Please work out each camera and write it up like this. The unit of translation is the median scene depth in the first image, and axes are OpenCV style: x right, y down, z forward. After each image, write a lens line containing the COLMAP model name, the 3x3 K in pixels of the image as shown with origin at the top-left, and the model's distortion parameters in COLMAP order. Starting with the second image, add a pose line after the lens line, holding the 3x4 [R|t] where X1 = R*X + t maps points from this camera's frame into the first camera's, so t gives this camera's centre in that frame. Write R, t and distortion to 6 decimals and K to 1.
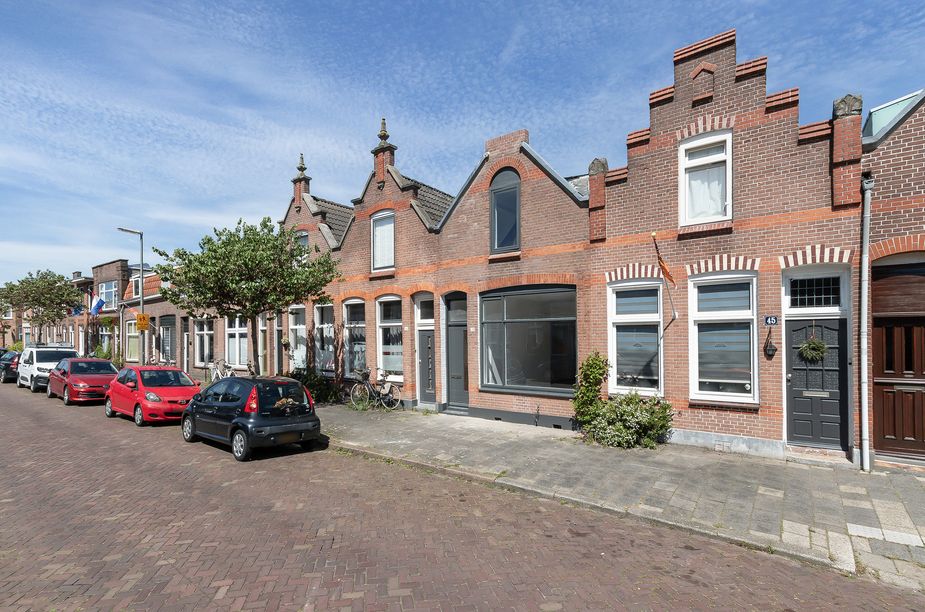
lens RADIAL K [[429.3, 0, 459.1], [0, 429.3, 337.1], [0, 0, 1]] dist [-0.002608, -0.000818]
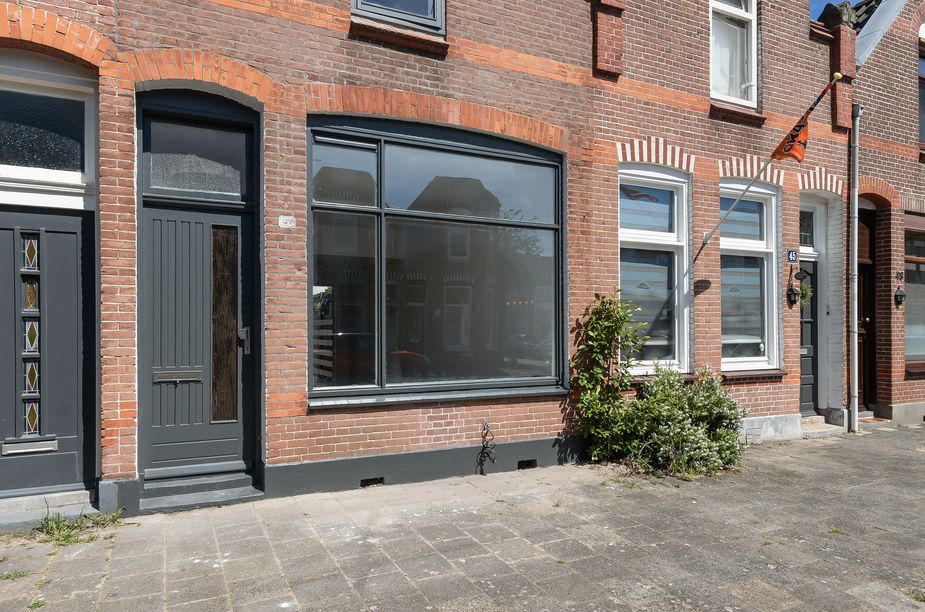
lens RADIAL K [[577.2, 0, 466.4], [0, 577.2, 329.6], [0, 0, 1]] dist [0.003561, 0.001201]
pose [[0.462291, 0.004897, 0.886715, -0.364487], [-0.002499, 0.999988, -0.004219, 0.079848], [-0.886725, -0.000265, 0.462297, 0.860742]]
